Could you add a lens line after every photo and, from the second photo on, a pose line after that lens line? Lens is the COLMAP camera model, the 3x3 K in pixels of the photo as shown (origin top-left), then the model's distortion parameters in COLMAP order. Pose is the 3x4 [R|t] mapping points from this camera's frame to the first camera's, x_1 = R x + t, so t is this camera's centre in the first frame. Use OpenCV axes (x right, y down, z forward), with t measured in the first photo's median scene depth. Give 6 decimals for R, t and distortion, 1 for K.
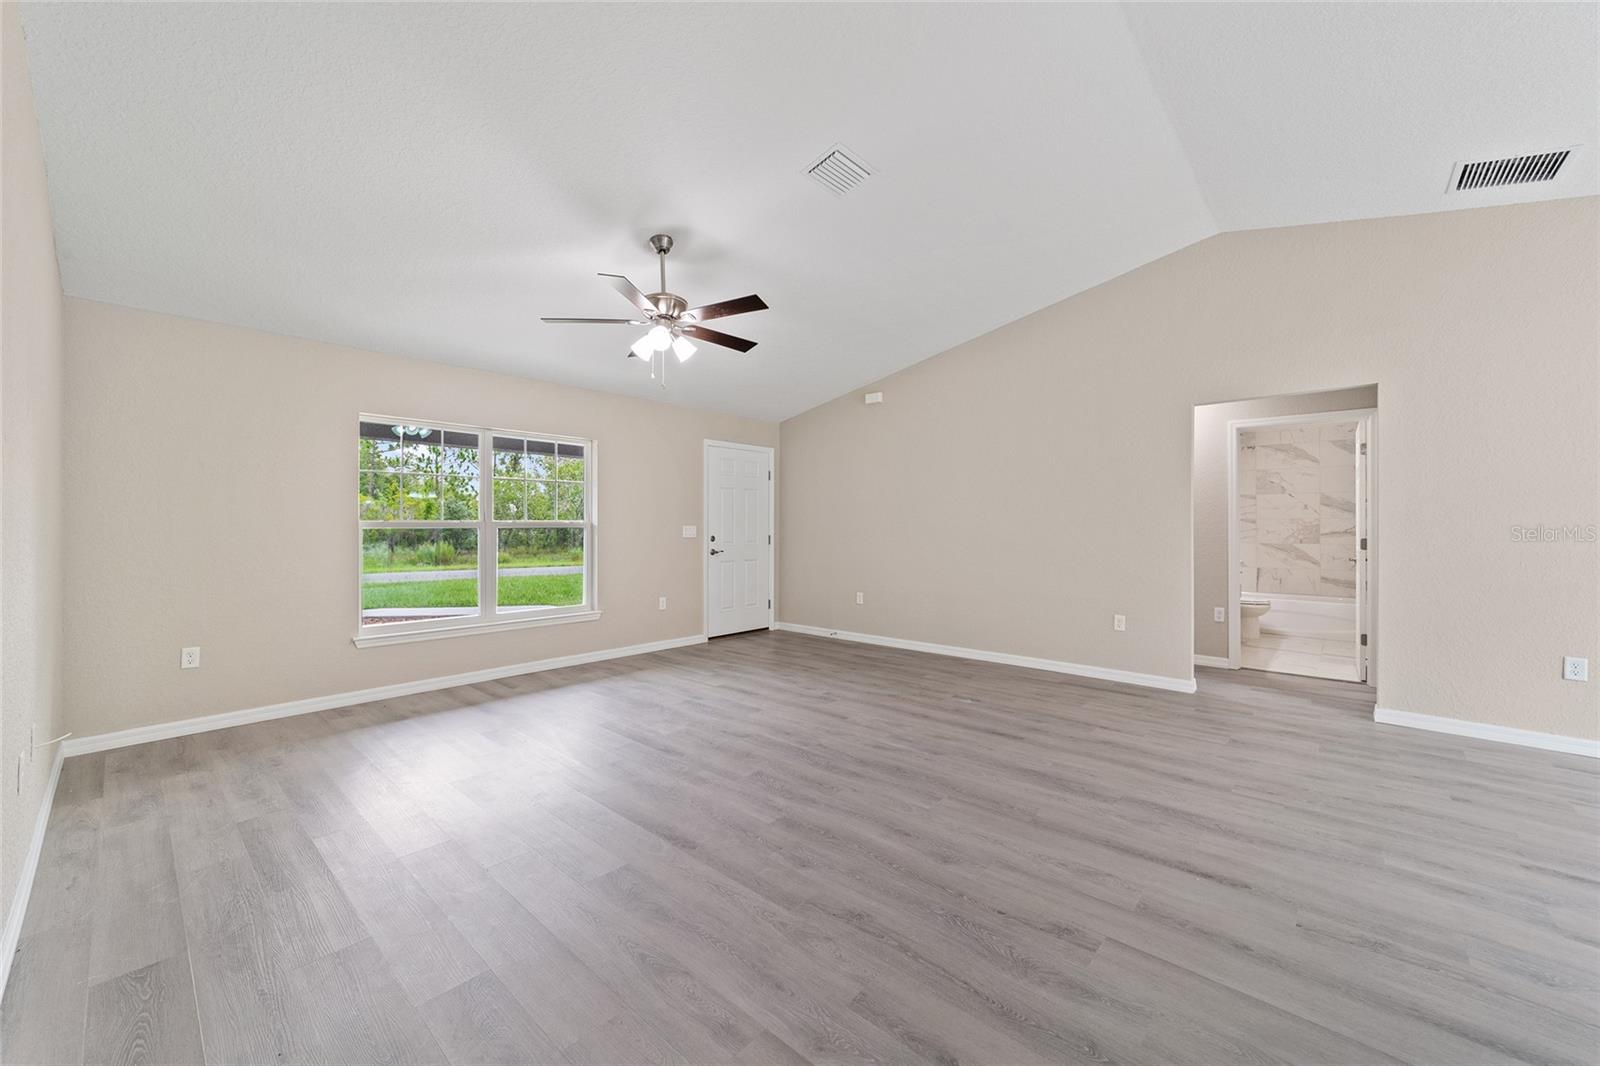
lens RADIAL K [[615.6, 0, 792.6], [0, 615.6, 528.1], [0, 0, 1]] dist [-0.017751, 0.008802]
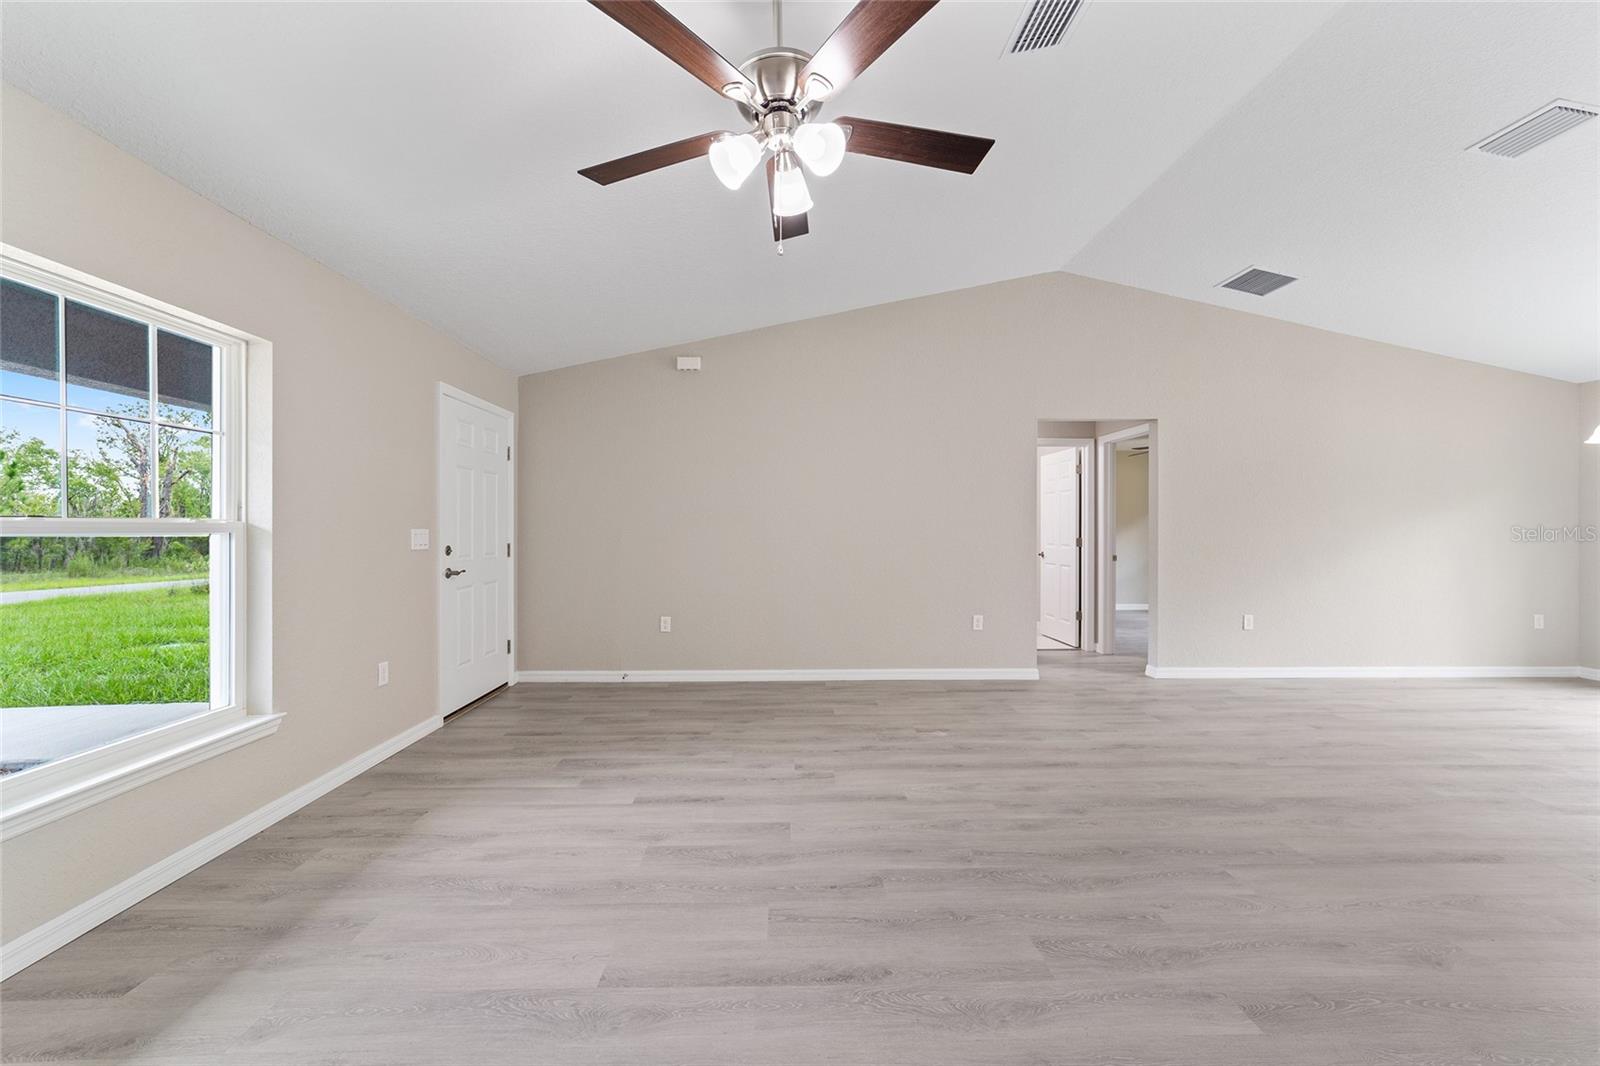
lens RADIAL K [[615.6, 0, 792.2], [0, 615.6, 528.1], [0, 0, 1]] dist [-0.017751, 0.008802]
pose [[0.727460, 0.000251, 0.686150, -0.528710], [0.003889, 0.999982, -0.004490, -0.000707], [-0.686139, 0.005935, 0.727446, 0.608354]]
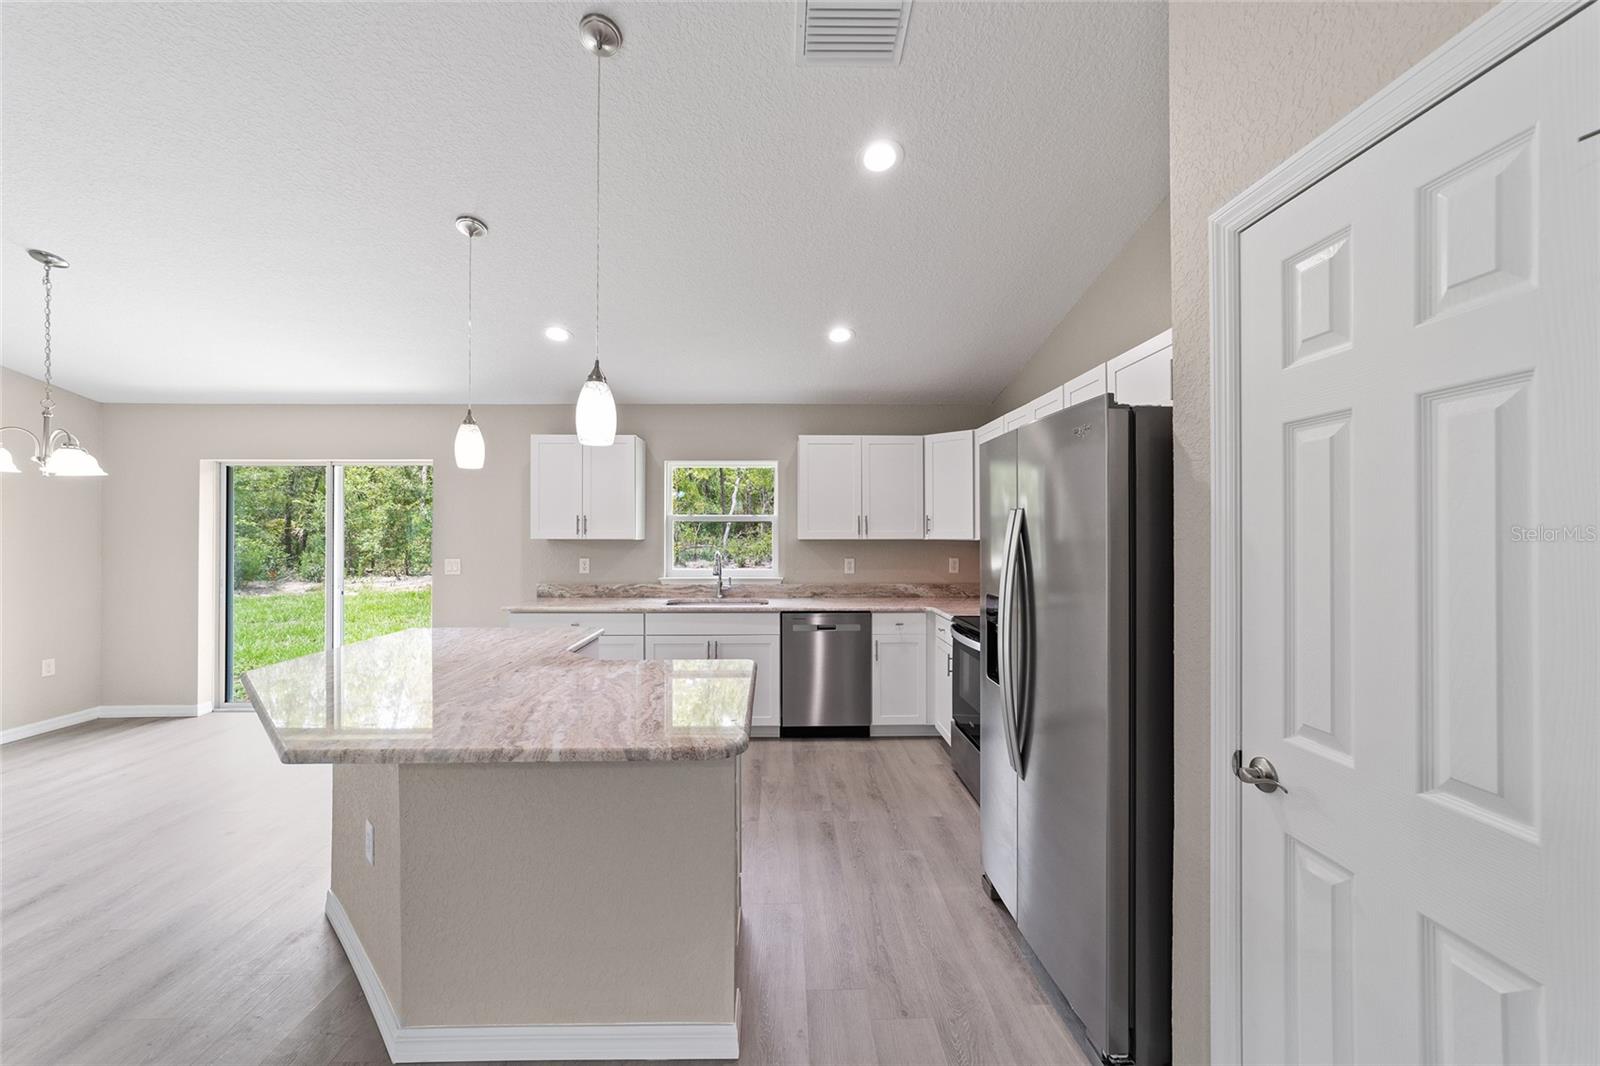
lens RADIAL K [[615.6, 0, 792.9], [0, 615.6, 529.7], [0, 0, 1]] dist [-0.017751, 0.008802]
pose [[-0.685985, 0.001507, 0.727614, -0.223759], [-0.000117, 0.999998, -0.002181, -0.056433], [-0.727616, -0.001582, -0.685983, 0.214552]]
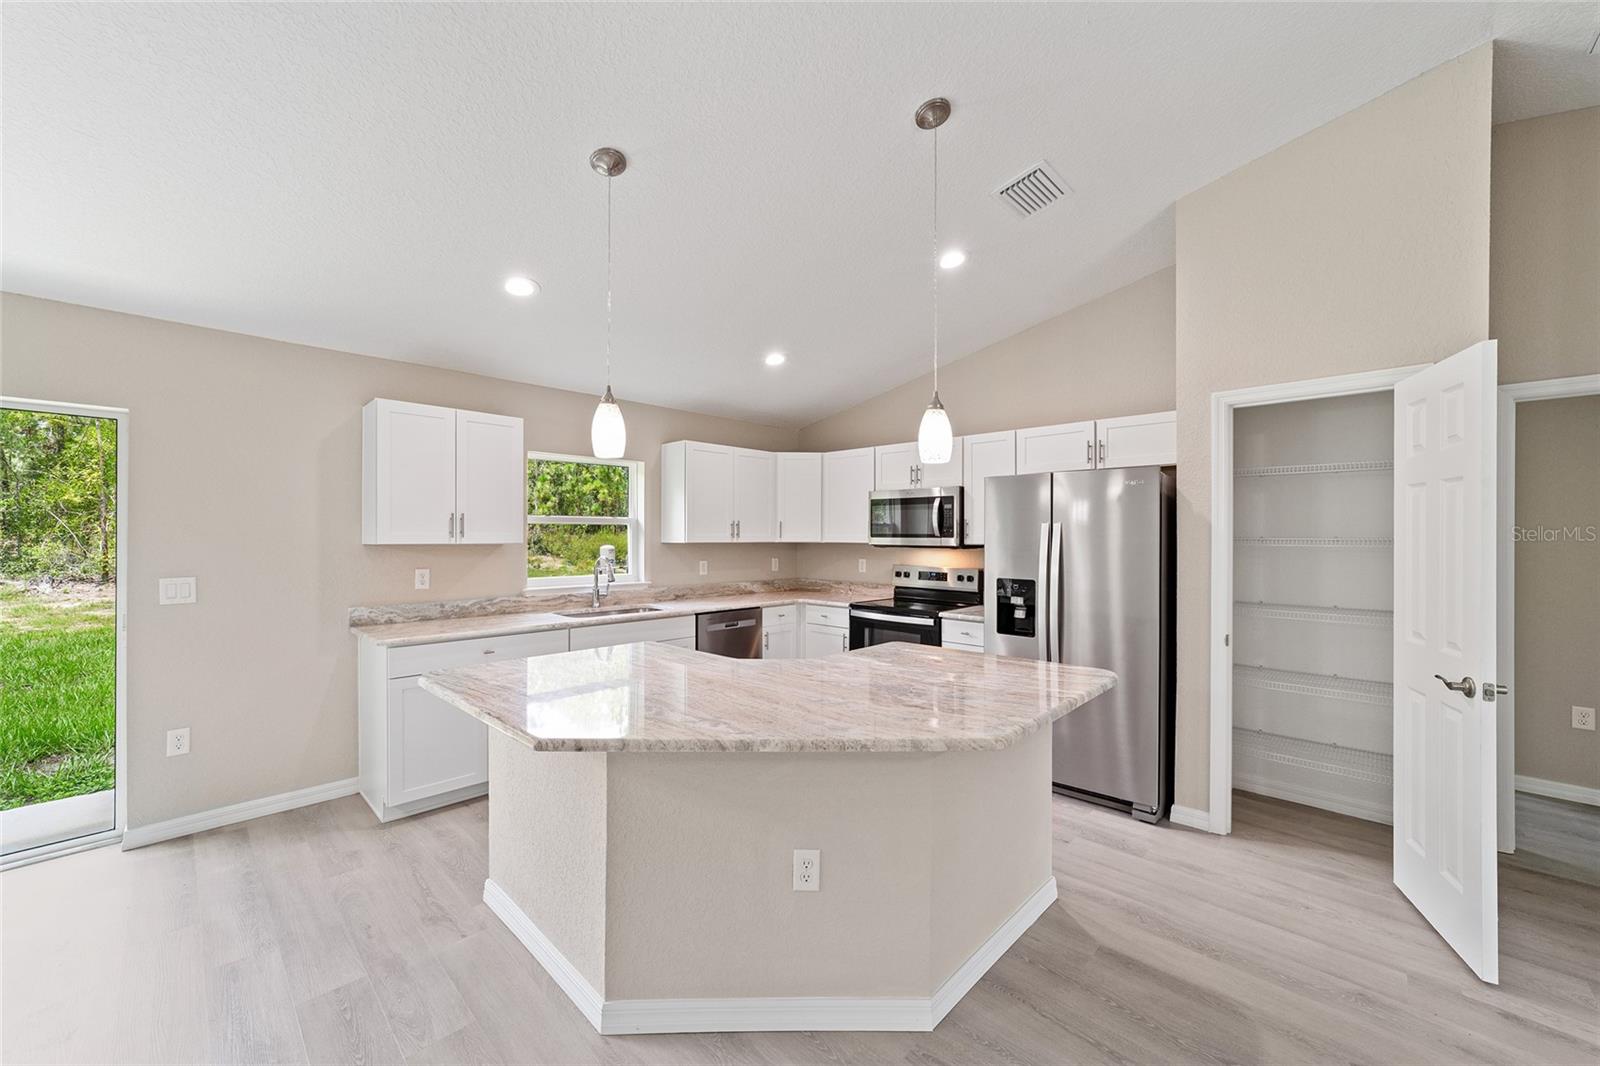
lens RADIAL K [[615.6, 0, 793.1], [0, 615.6, 536.2], [0, 0, 1]] dist [-0.017751, 0.008802]
pose [[-0.999254, -0.004940, 0.038314, 0.396710], [-0.004874, 0.999986, 0.001826, -0.056710], [-0.038322, 0.001638, -0.999264, 0.606650]]
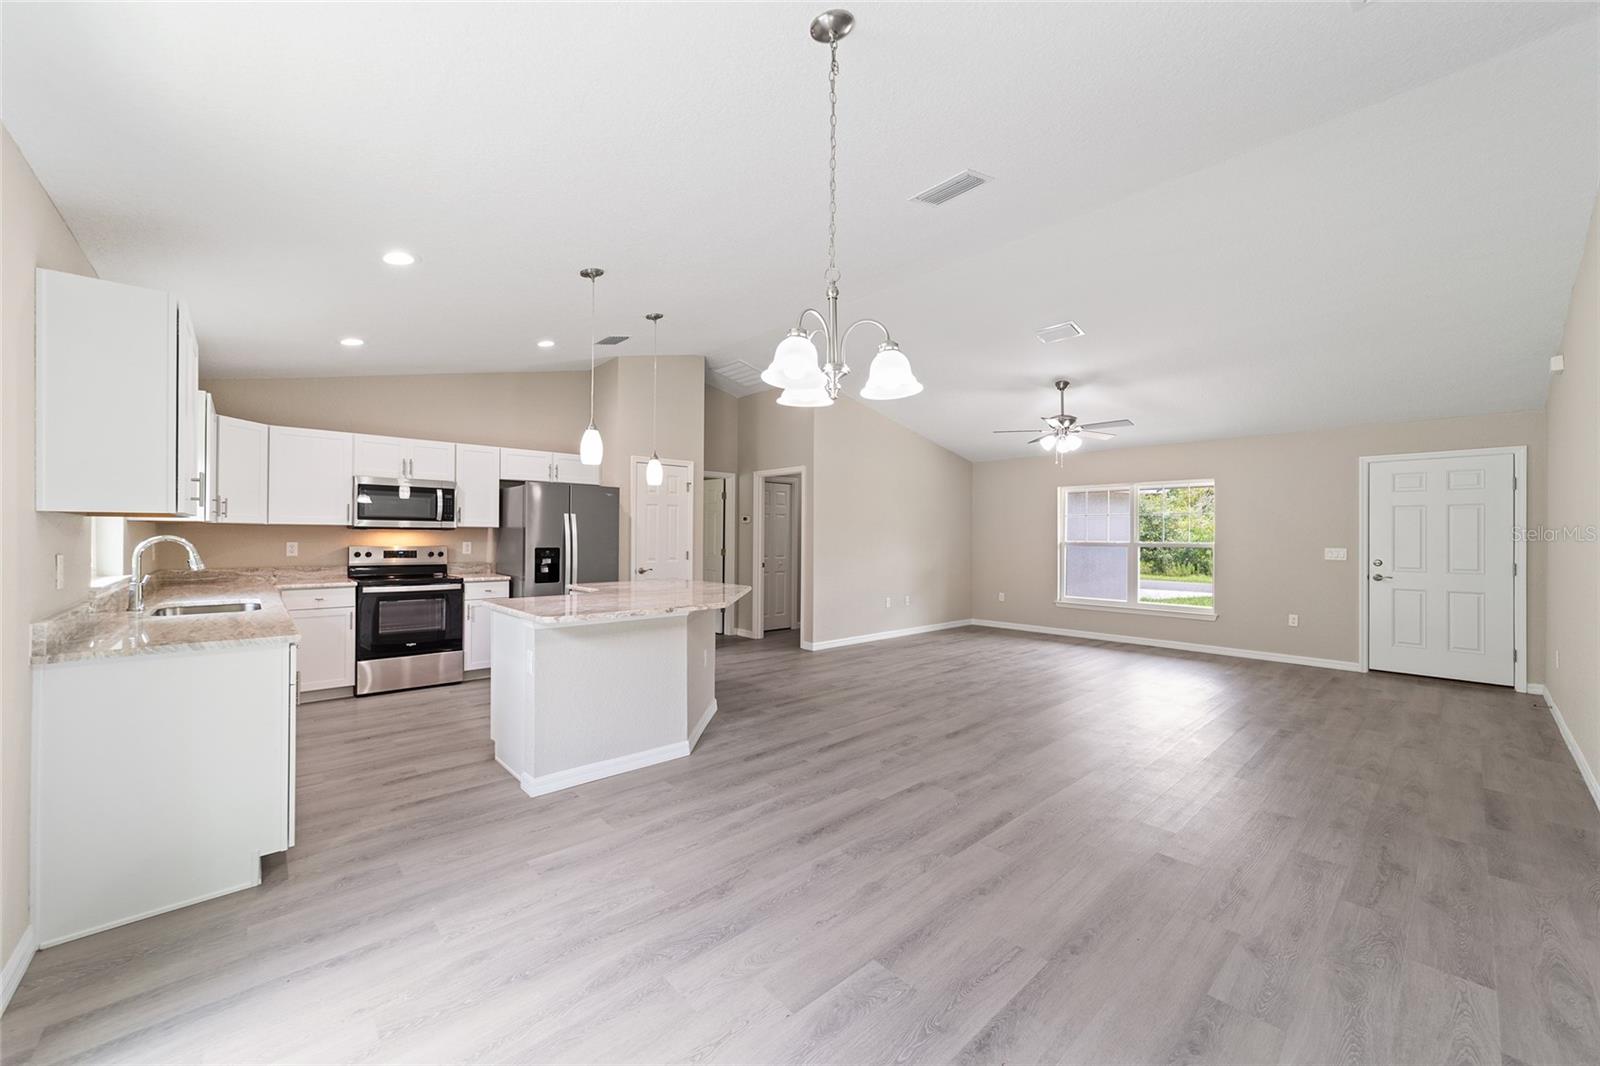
lens RADIAL K [[615.6, 0, 793.0], [0, 615.6, 534.4], [0, 0, 1]] dist [-0.017751, 0.008802]
pose [[-0.101109, -0.004529, -0.994865, 1.548715], [-0.009622, 0.999947, -0.003575, -0.023778], [0.994829, 0.009211, -0.101147, 0.401768]]
